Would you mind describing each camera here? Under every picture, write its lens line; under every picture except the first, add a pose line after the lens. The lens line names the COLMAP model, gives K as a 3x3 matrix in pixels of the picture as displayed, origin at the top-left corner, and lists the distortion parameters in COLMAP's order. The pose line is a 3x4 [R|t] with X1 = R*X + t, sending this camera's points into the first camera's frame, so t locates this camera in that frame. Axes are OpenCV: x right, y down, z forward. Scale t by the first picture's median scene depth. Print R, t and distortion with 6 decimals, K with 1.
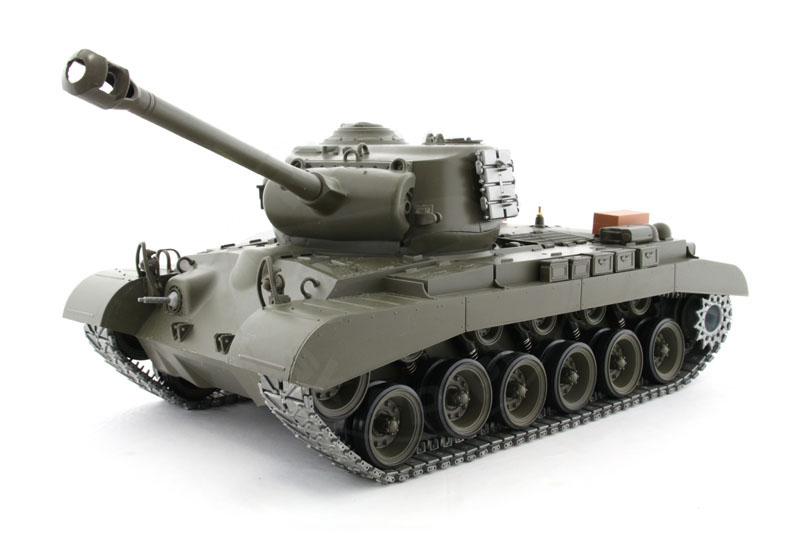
lens RADIAL K [[1177.1, 0, 403.7], [0, 1177.1, 266.2], [0, 0, 1]] dist [0.033235, 0.000000]
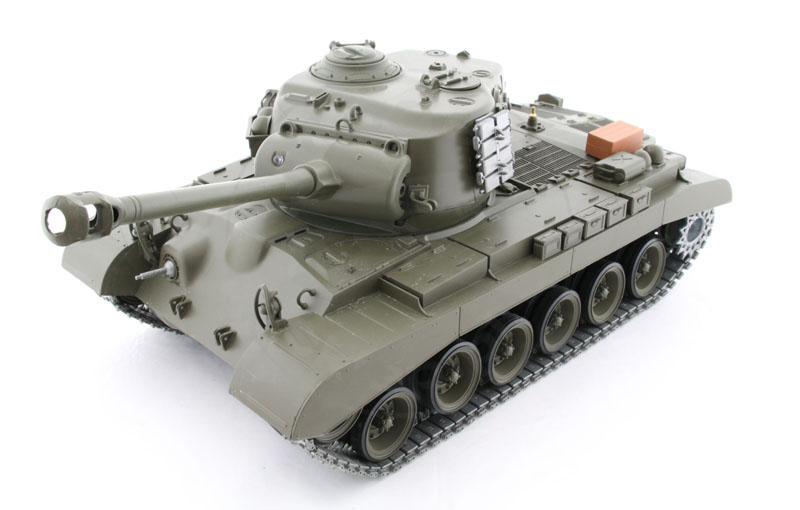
lens RADIAL K [[1083.4, 0, 395.9], [0, 1083.4, 254.6], [0, 0, 1]] dist [0.002135, 0.000000]
pose [[0.999844, 0.003460, 0.017333, -0.017375], [-0.009777, 0.925224, 0.379294, -0.336124], [-0.014725, -0.379405, 0.925114, 0.140761]]
